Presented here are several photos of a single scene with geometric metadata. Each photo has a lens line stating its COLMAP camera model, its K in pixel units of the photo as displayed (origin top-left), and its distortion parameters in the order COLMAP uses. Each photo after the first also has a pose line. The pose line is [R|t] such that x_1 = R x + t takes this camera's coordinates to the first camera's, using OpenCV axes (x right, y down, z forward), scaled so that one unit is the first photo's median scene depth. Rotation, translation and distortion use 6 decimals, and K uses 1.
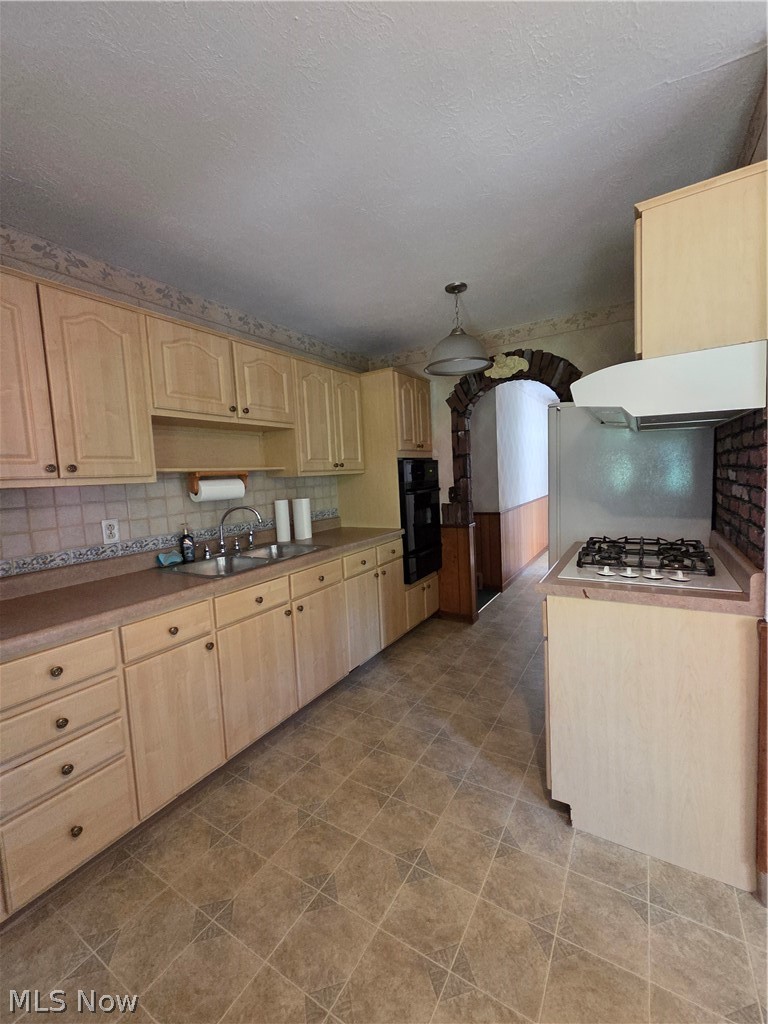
lens RADIAL K [[418.8, 0, 384.6], [0, 418.8, 509.4], [0, 0, 1]] dist [0.003970, -0.000714]
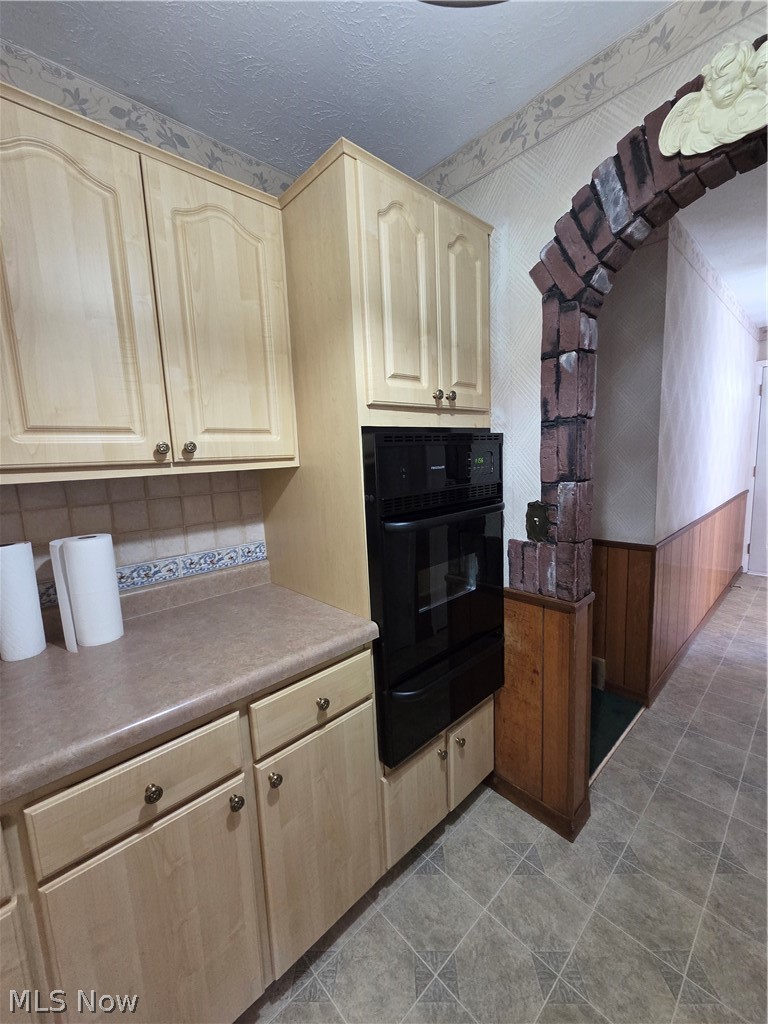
lens RADIAL K [[418.8, 0, 386.5], [0, 418.8, 513.2], [0, 0, 1]] dist [0.003970, -0.000714]
pose [[0.966059, 0.045858, -0.254218, 0.126307], [-0.028635, 0.997062, 0.071041, -0.067370], [0.256729, -0.061350, 0.964534, 0.586637]]
